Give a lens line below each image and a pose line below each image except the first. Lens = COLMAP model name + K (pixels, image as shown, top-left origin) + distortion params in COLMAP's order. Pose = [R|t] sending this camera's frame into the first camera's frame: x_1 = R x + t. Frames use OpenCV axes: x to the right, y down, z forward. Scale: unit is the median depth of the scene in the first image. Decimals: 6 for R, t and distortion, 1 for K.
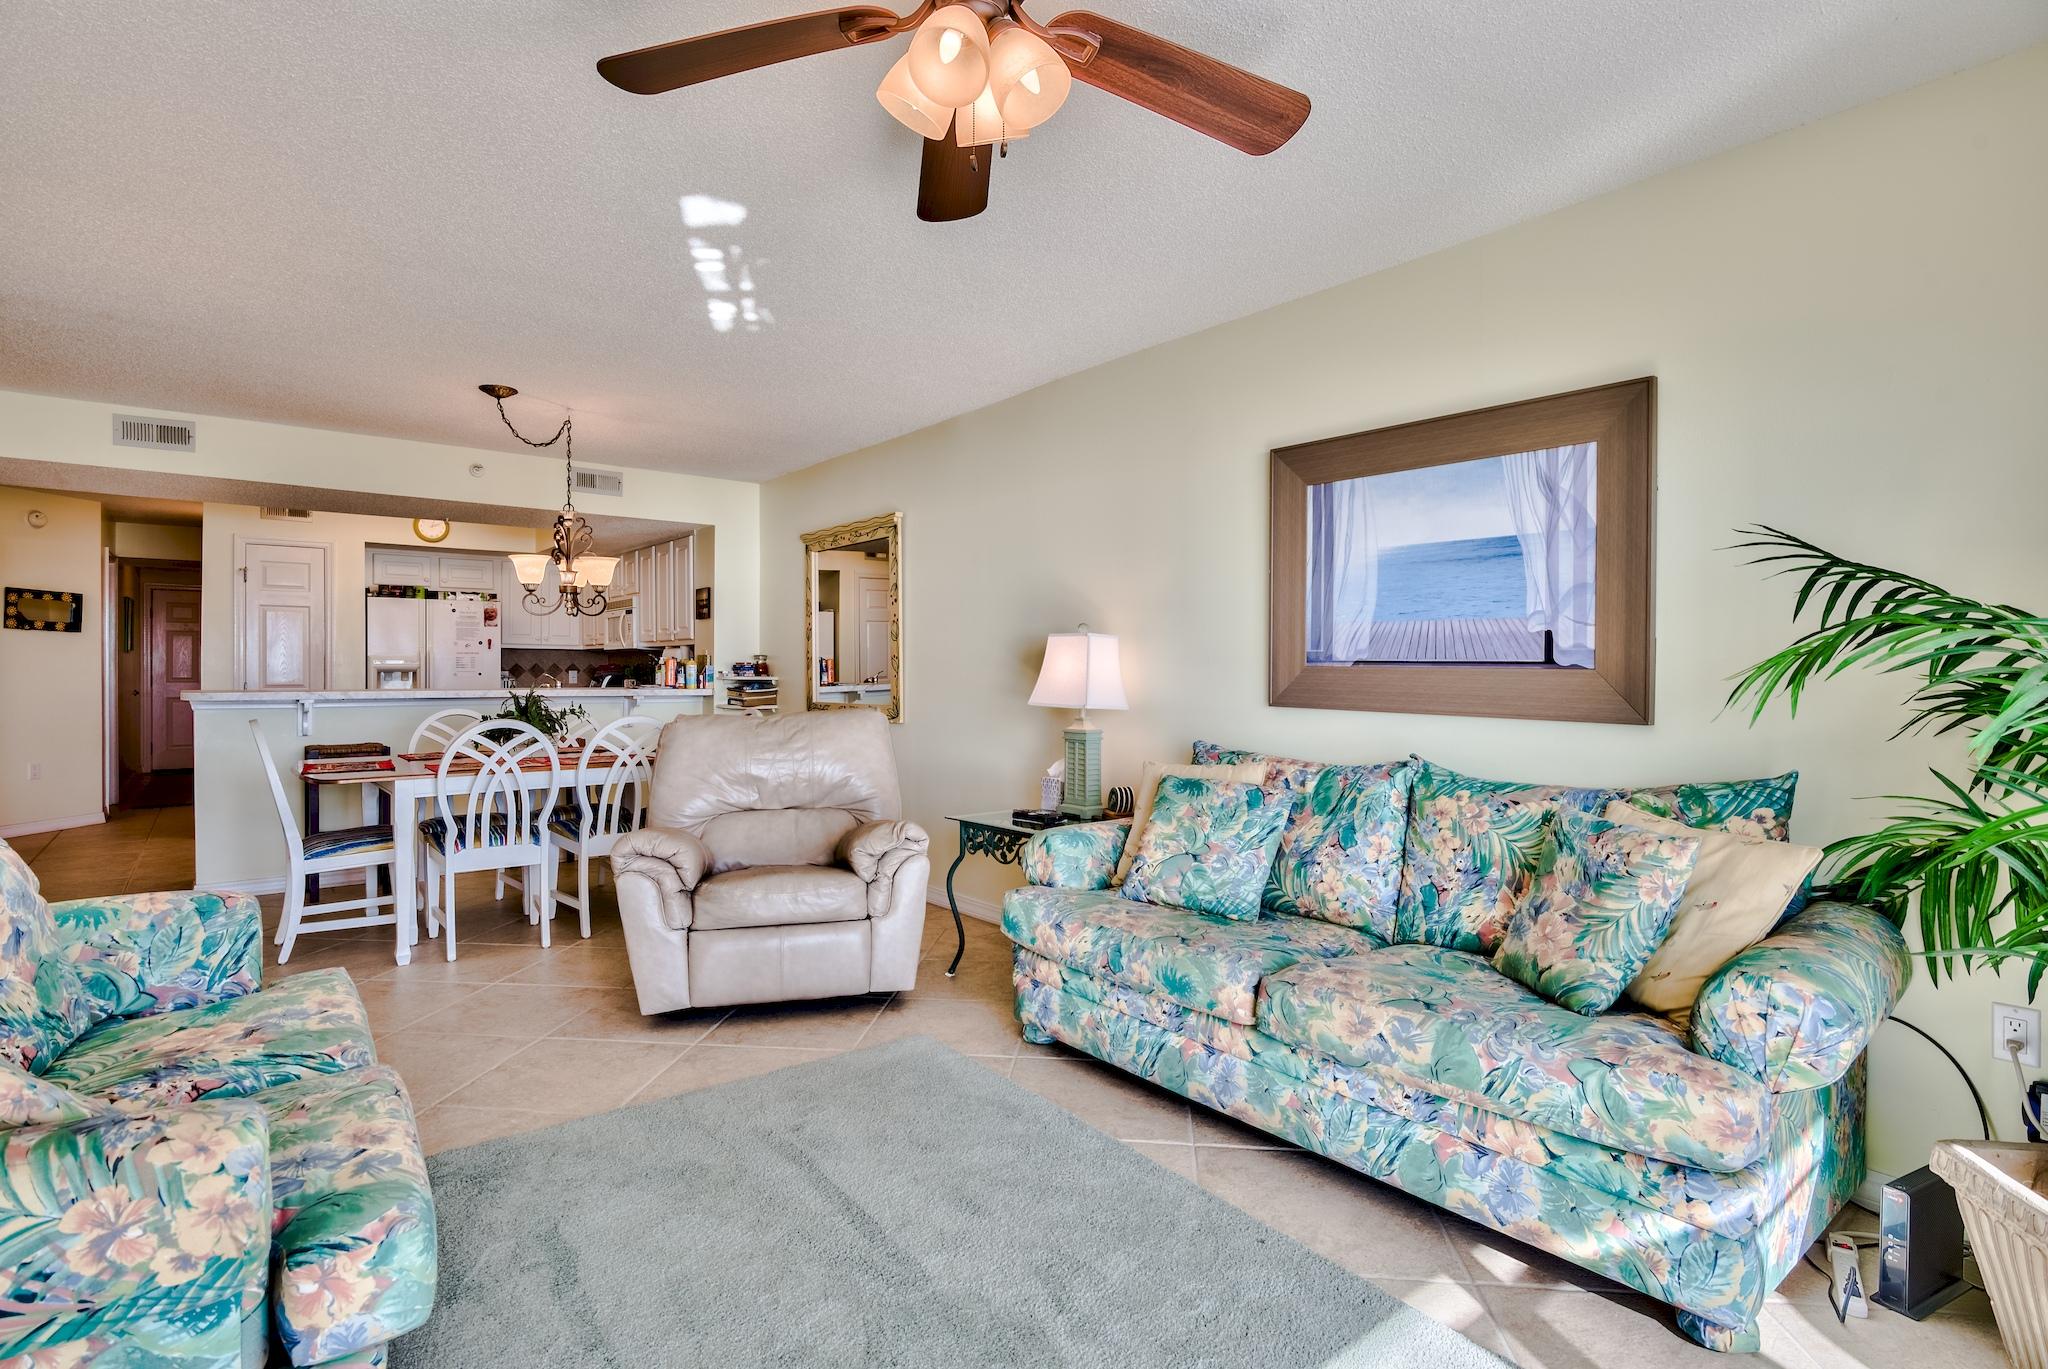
lens RADIAL K [[1020.3, 0, 1010.7], [0, 1020.3, 670.8], [0, 0, 1]] dist [-0.003571, 0.000322]
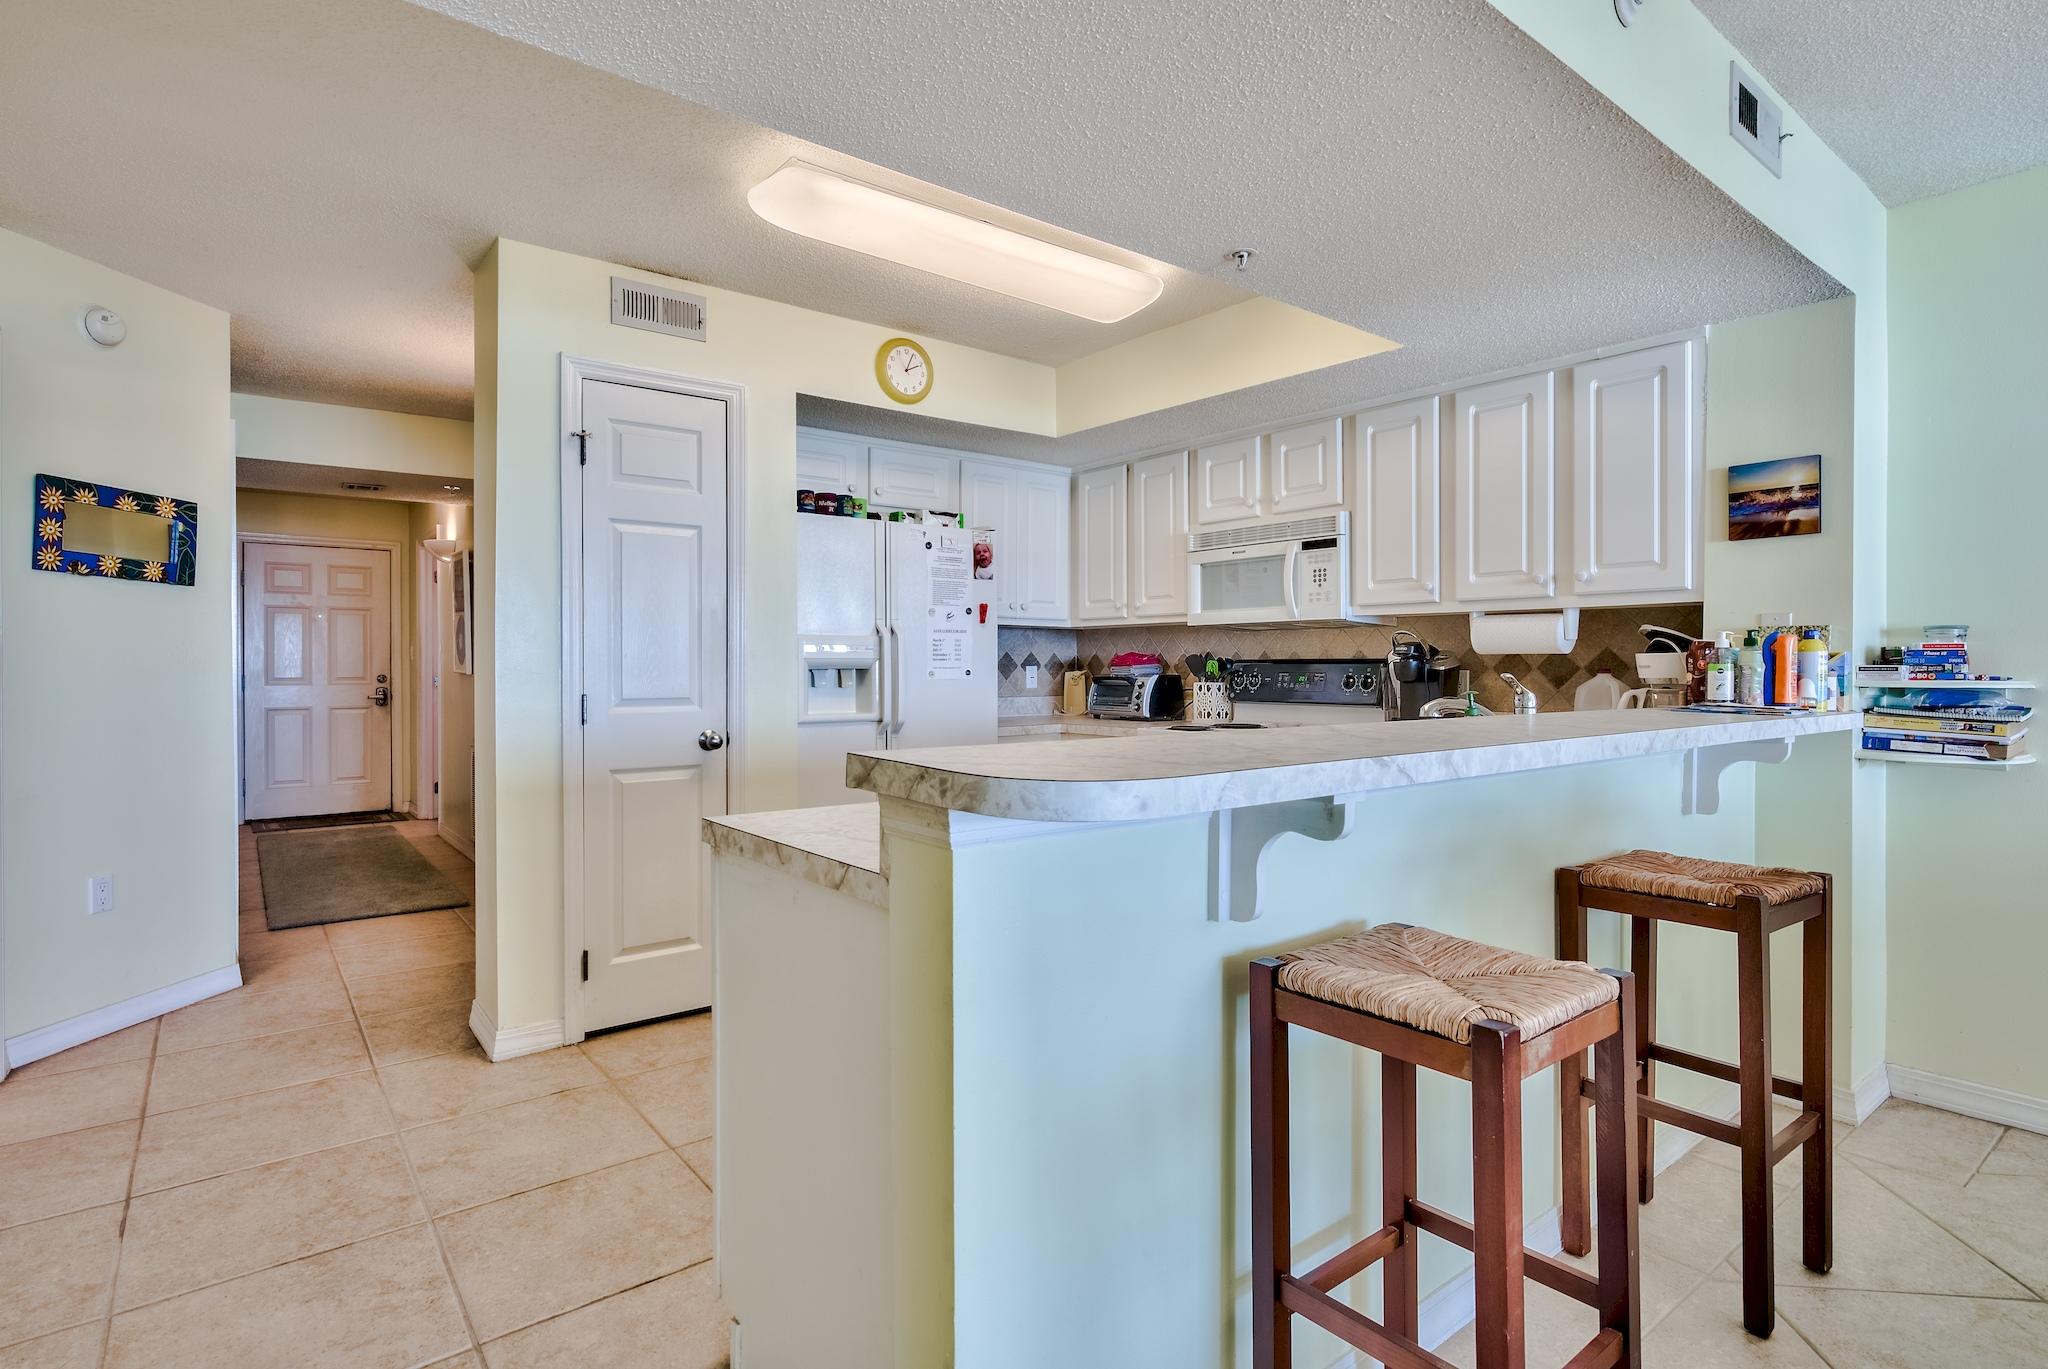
lens RADIAL K [[1020.3, 0, 1010.7], [0, 1020.3, 670.8], [0, 0, 1]] dist [-0.003571, 0.000322]
pose [[0.999951, 0.000090, -0.009860, -0.533251], [-0.000016, 0.999972, 0.007539, -0.001867], [0.009860, -0.007538, 0.999923, 0.534633]]
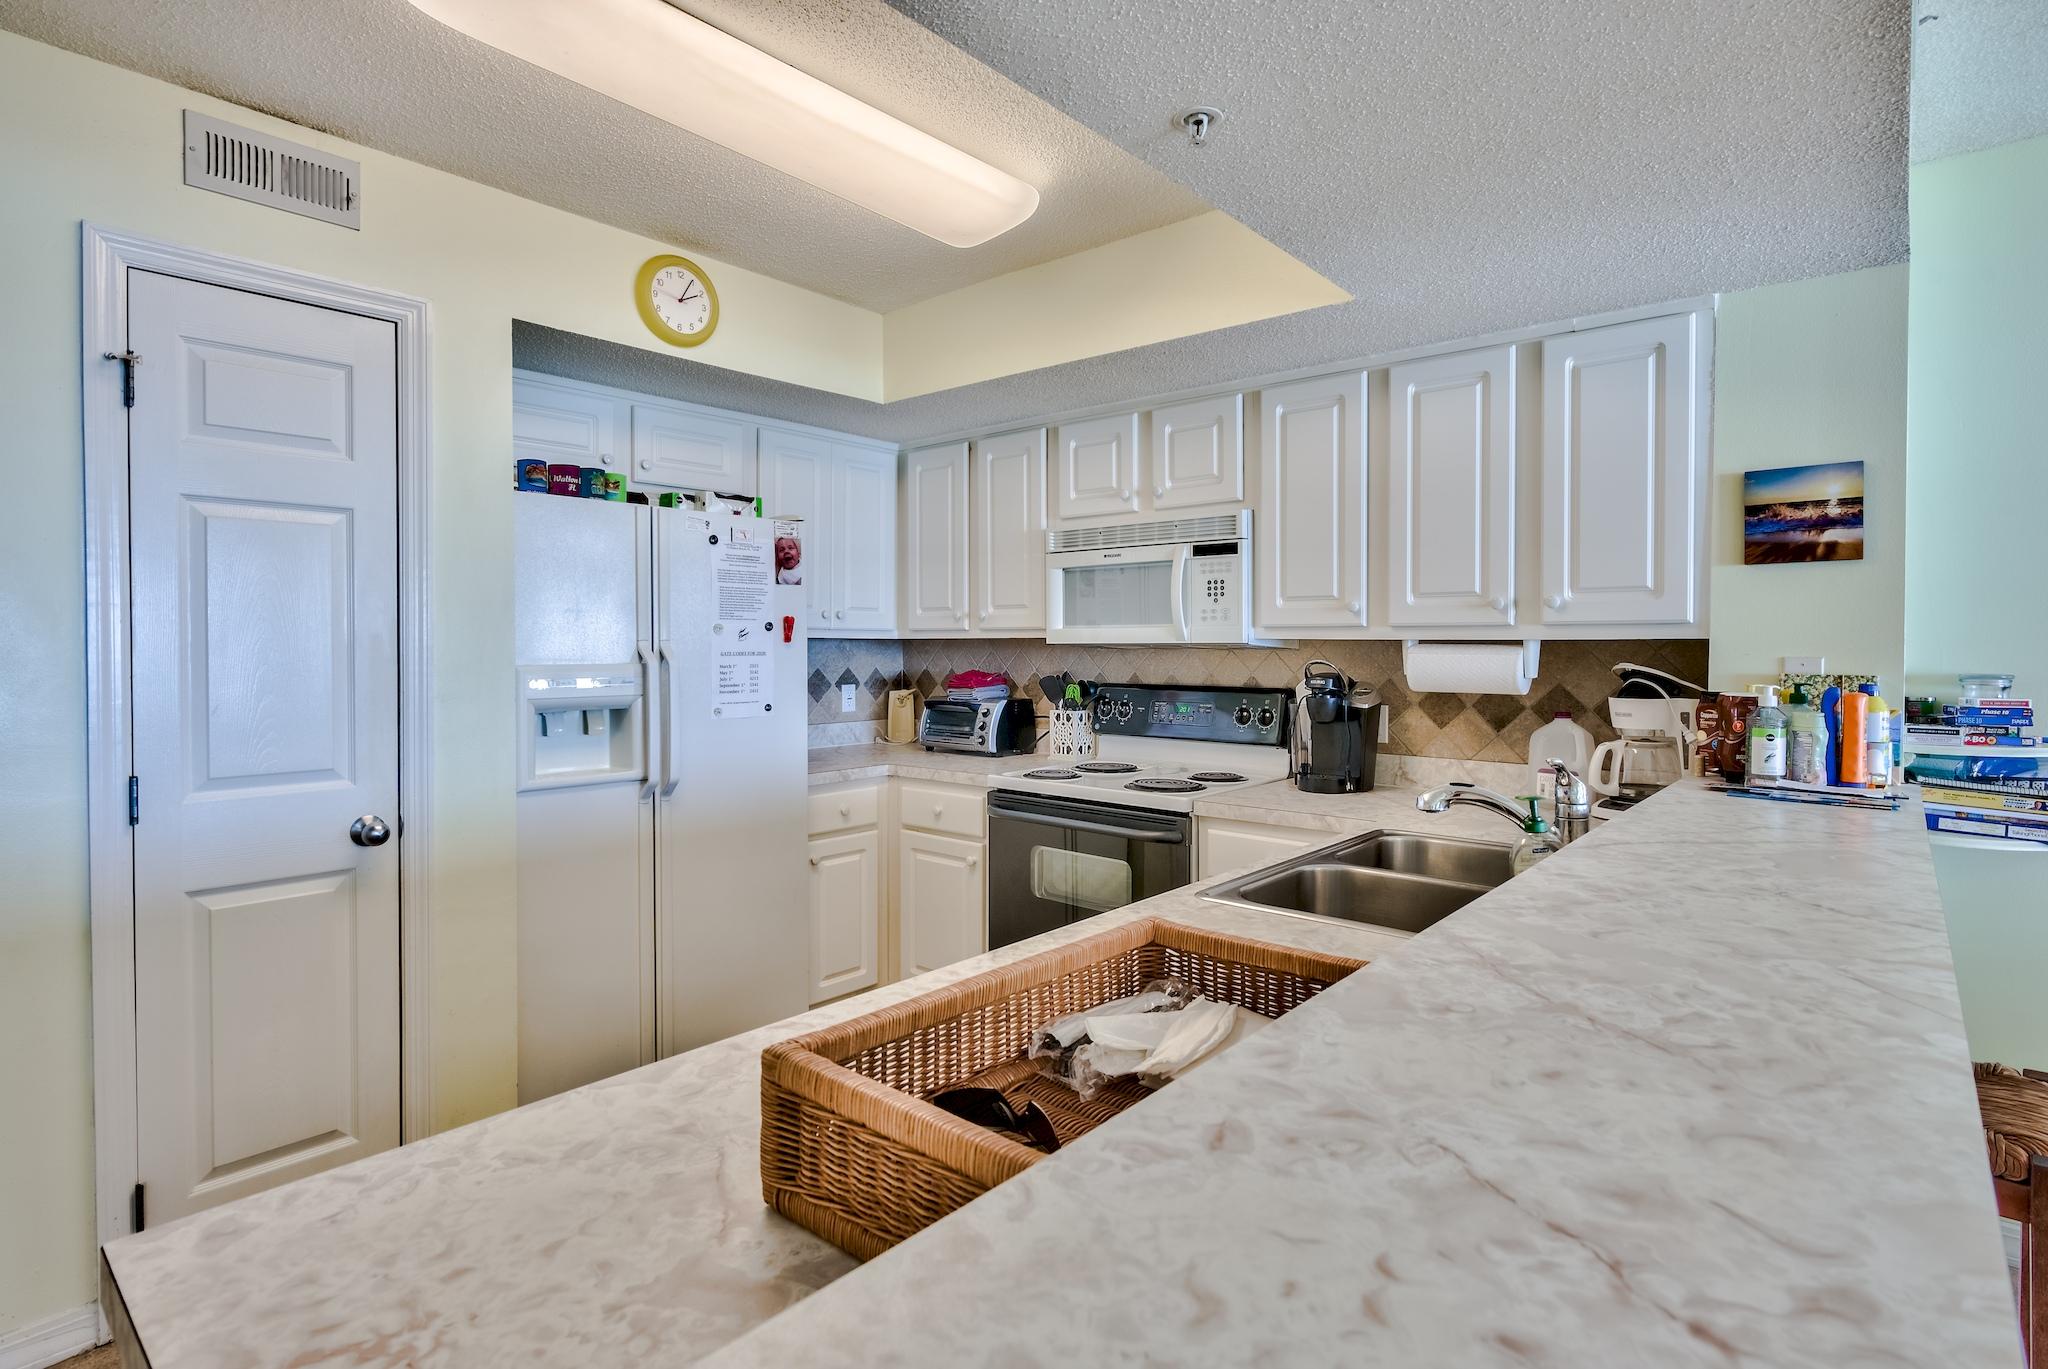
lens RADIAL K [[1022.0, 0, 1013.0], [0, 1022.0, 656.9], [0, 0, 1]] dist [-0.003016, -0.000595]
pose [[0.983684, -0.000796, 0.179904, -0.538155], [-0.001654, 0.999908, 0.013464, -0.023020], [-0.179898, -0.013542, 0.983592, 0.653091]]
